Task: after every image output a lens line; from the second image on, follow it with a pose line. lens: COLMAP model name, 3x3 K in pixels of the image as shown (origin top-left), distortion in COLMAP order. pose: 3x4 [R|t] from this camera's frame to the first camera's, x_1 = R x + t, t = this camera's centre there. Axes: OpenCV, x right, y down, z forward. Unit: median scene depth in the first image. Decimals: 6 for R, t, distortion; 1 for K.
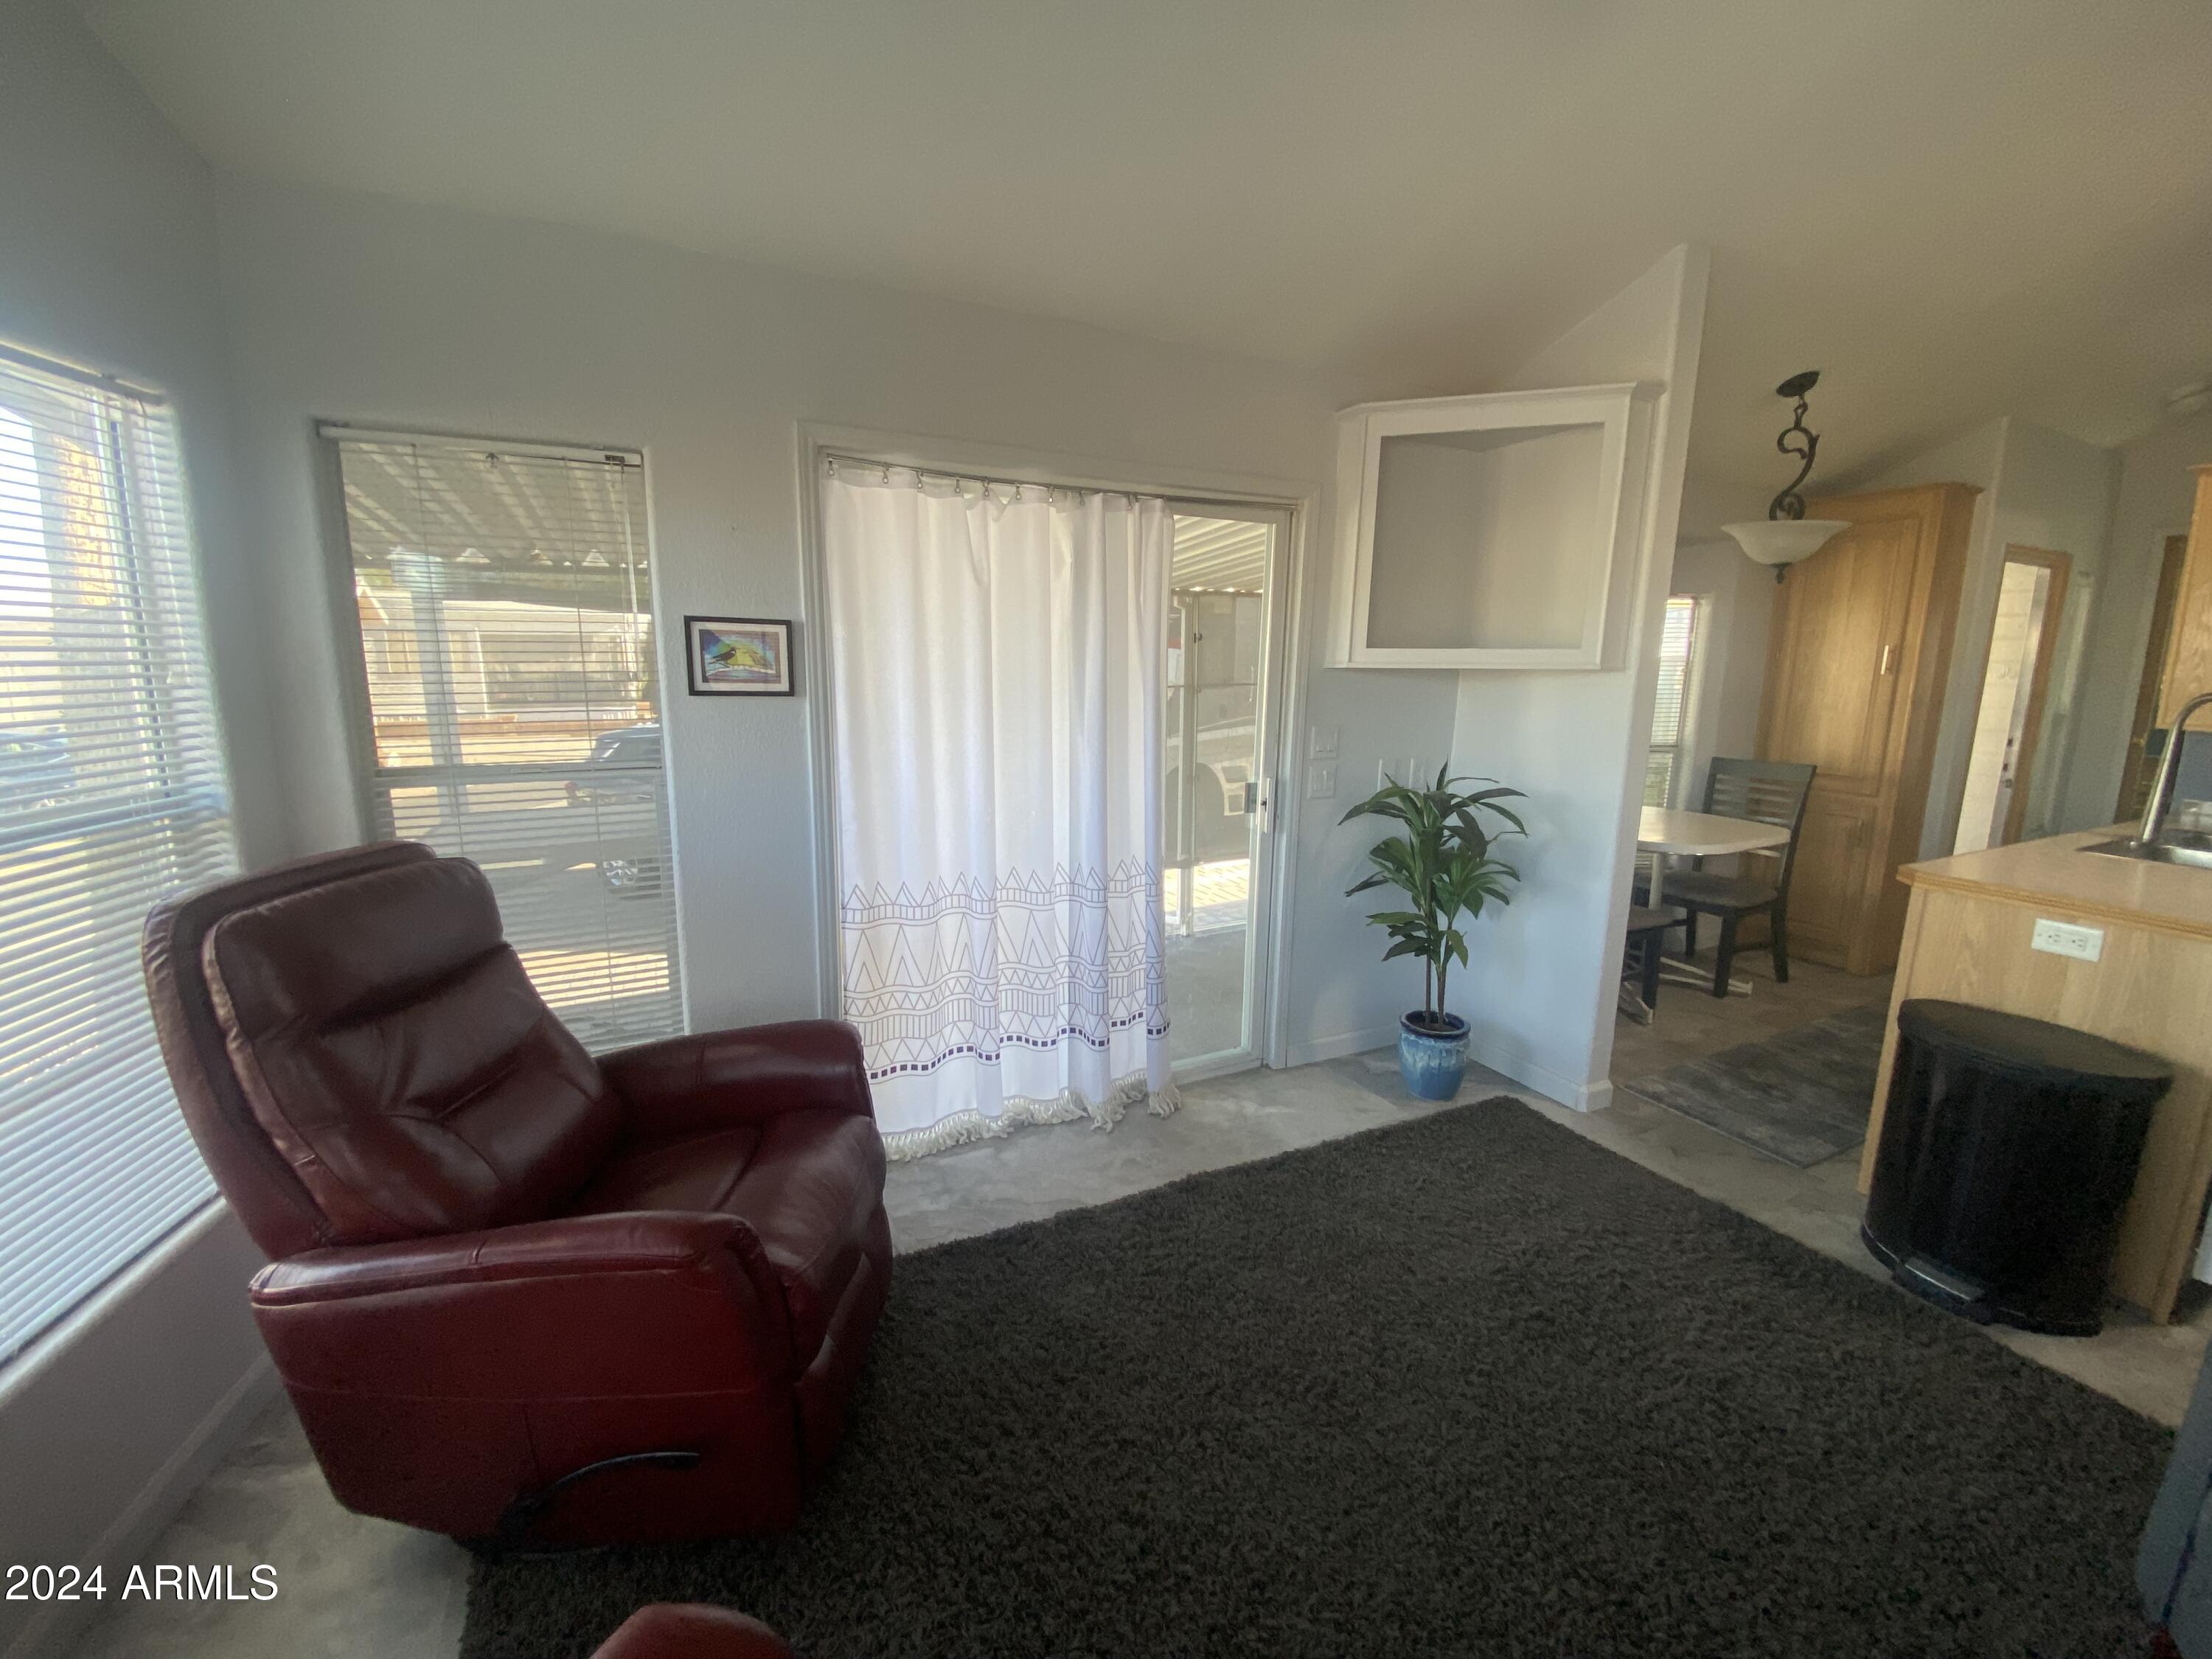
lens RADIAL K [[895.4, 0, 1104.5], [0, 895.4, 821.4], [0, 0, 1]] dist [0.010468, -0.017388]
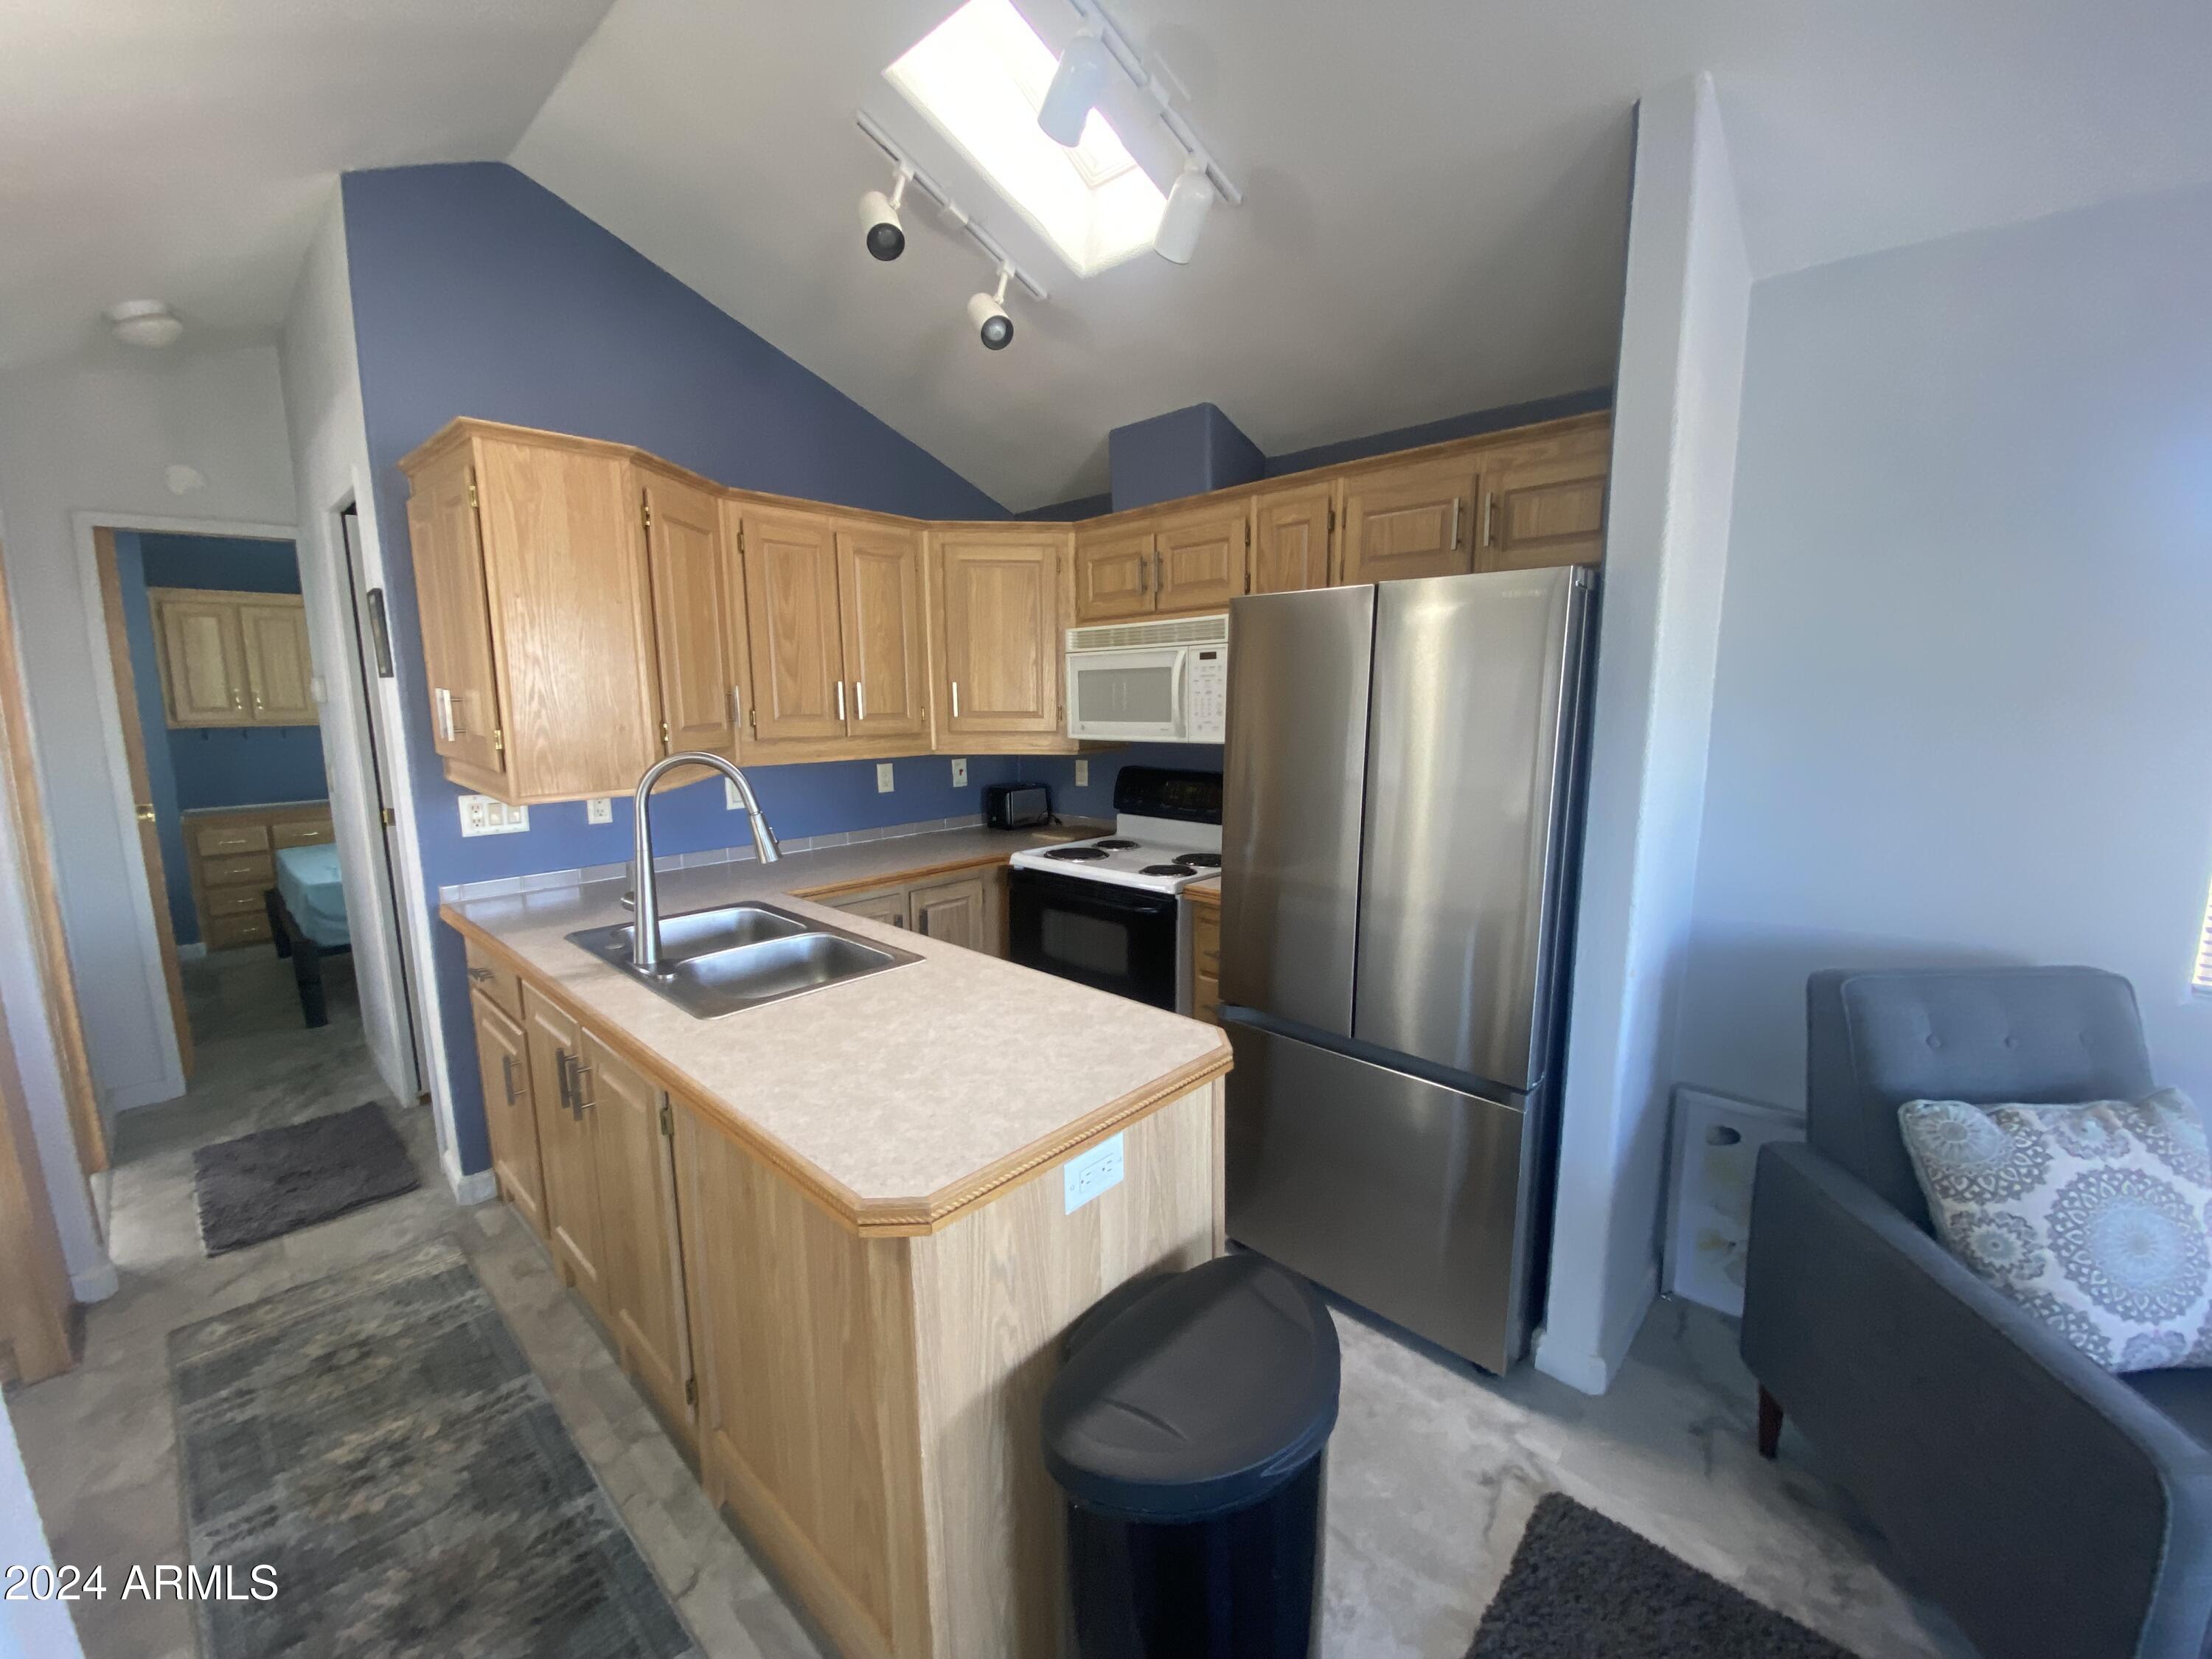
lens RADIAL K [[885.9, 0, 1086.7], [0, 885.9, 836.1], [0, 0, 1]] dist [-0.000300, -0.011689]
pose [[-0.345511, -0.161148, 0.924475, 0.416898], [0.174690, 0.956880, 0.232085, -0.176737], [-0.922012, 0.241685, -0.302462, 0.849472]]
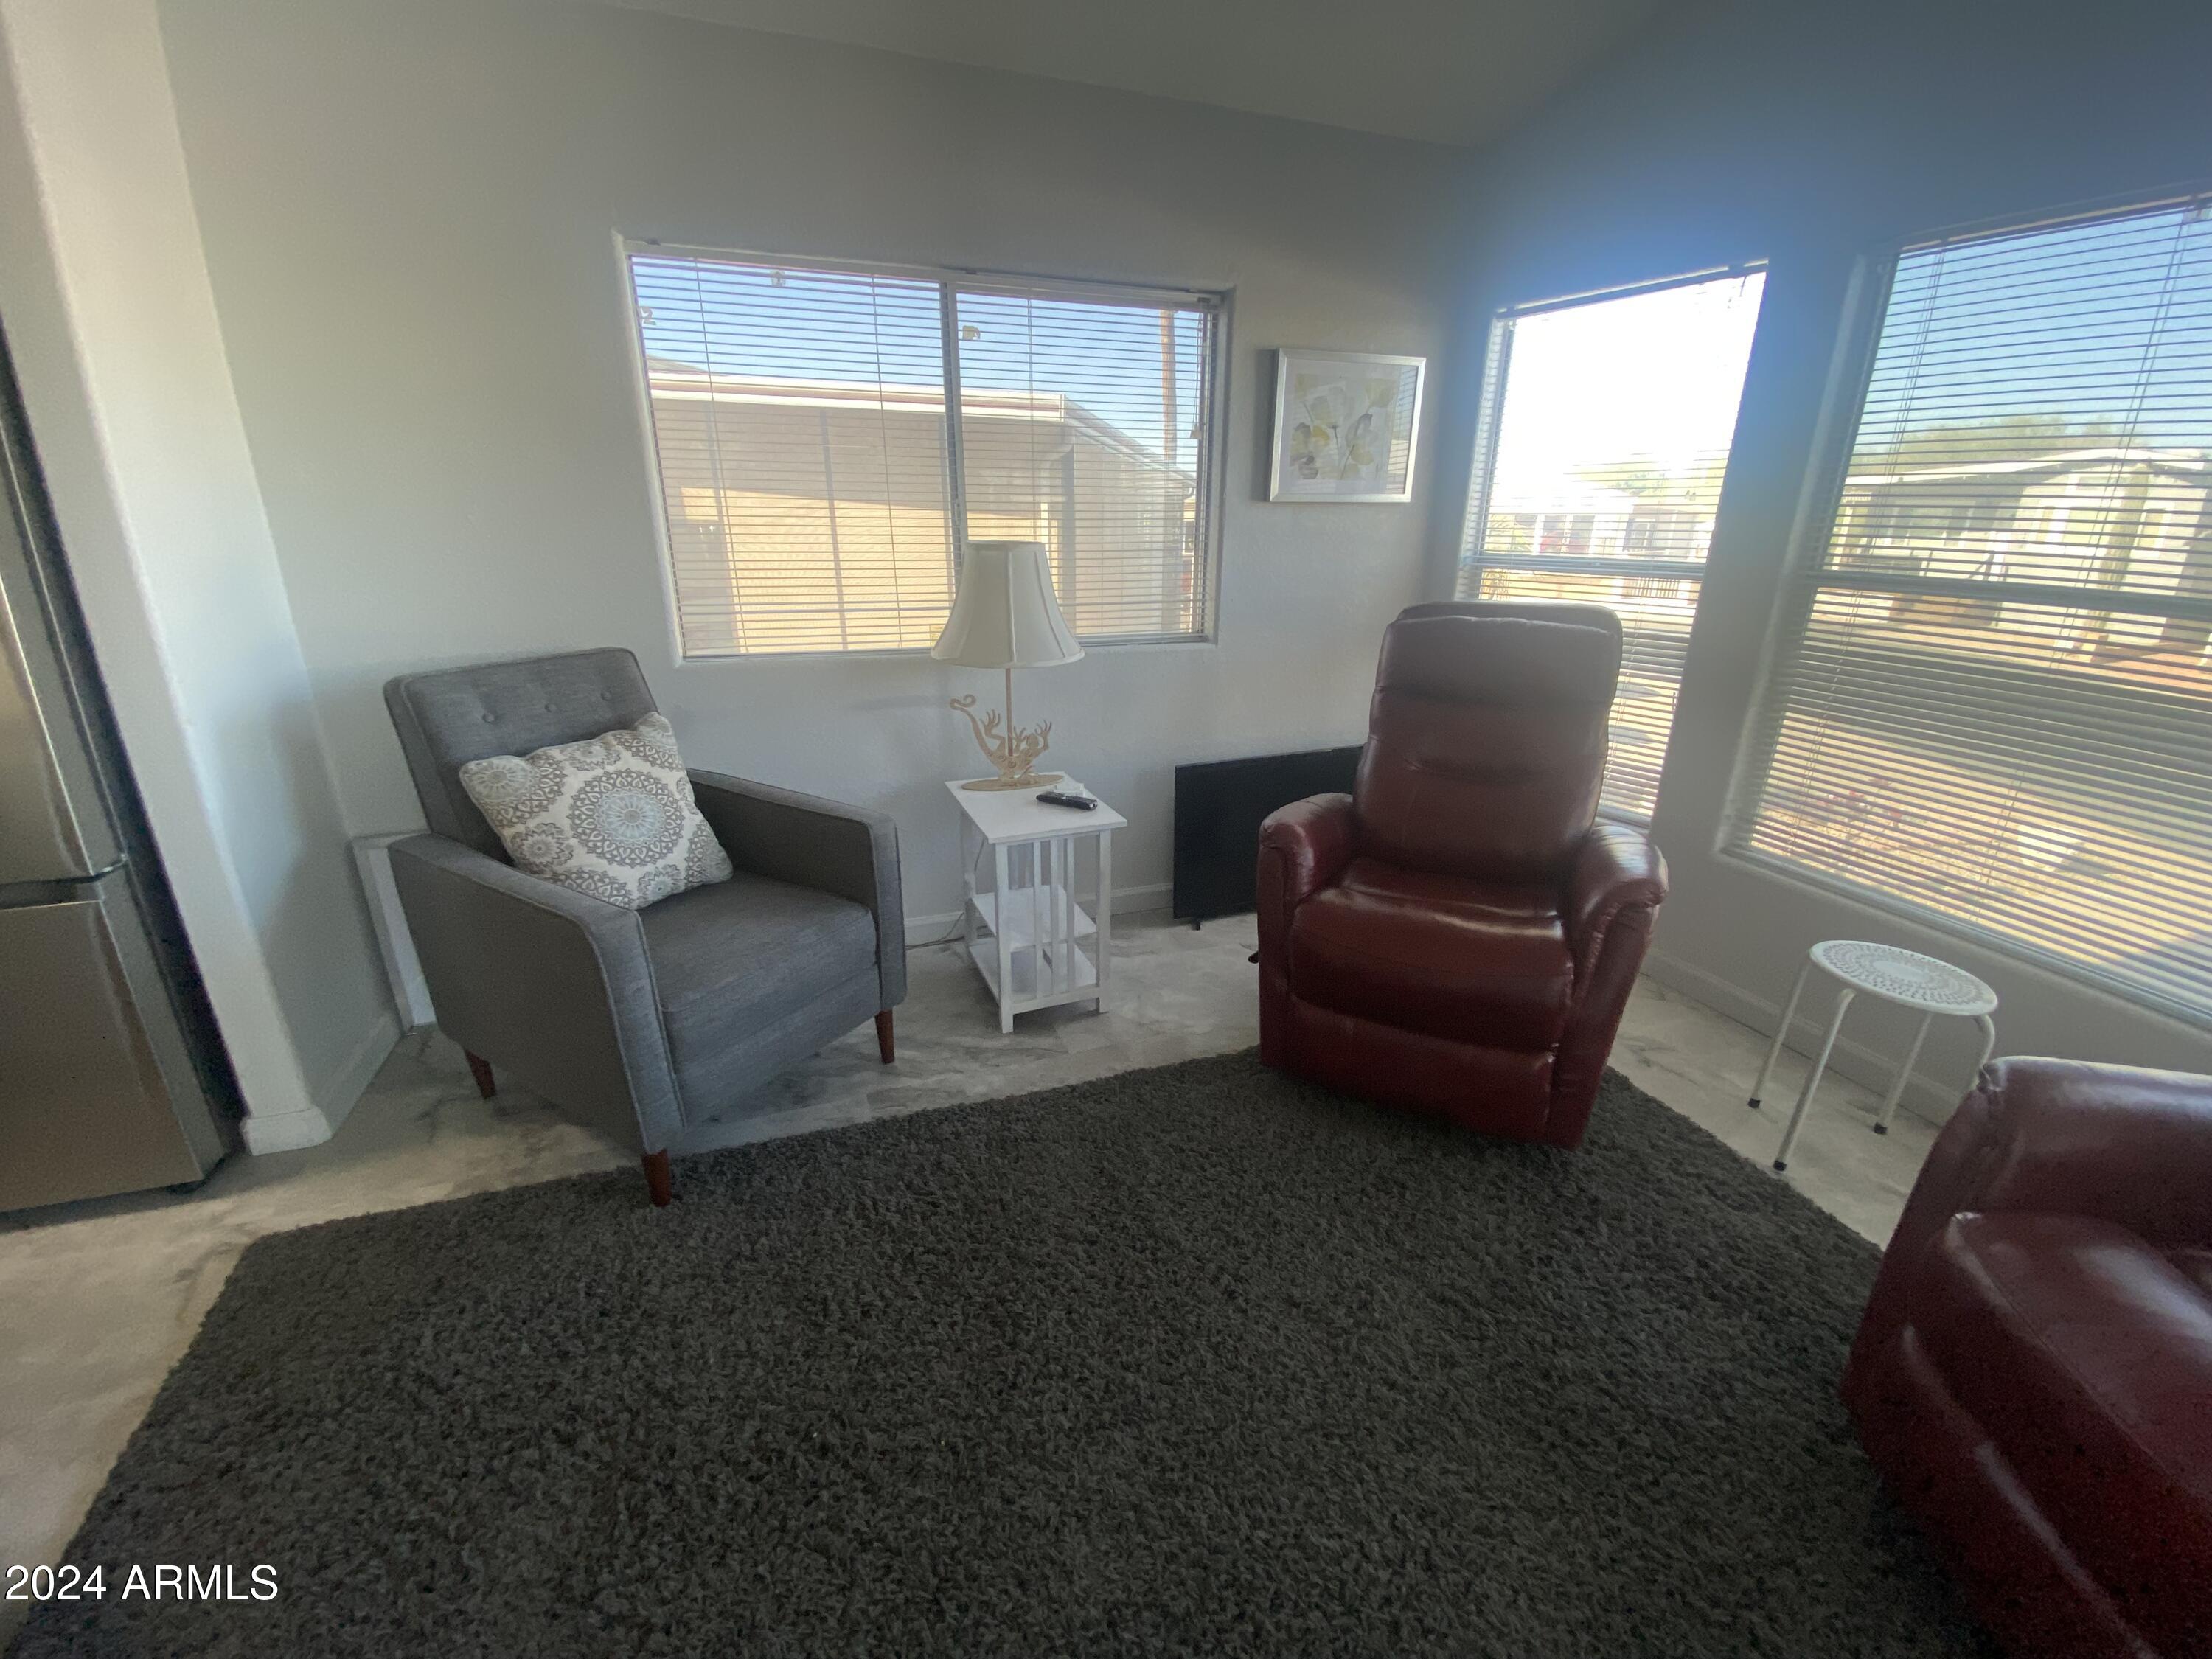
lens RADIAL K [[895.4, 0, 1104.5], [0, 895.4, 821.4], [0, 0, 1]] dist [0.010468, -0.017388]
pose [[-0.995982, -0.044499, 0.077714, 0.190013], [-0.001752, 0.877325, 0.479894, -0.093706], [-0.089535, 0.477830, -0.873878, 0.821280]]
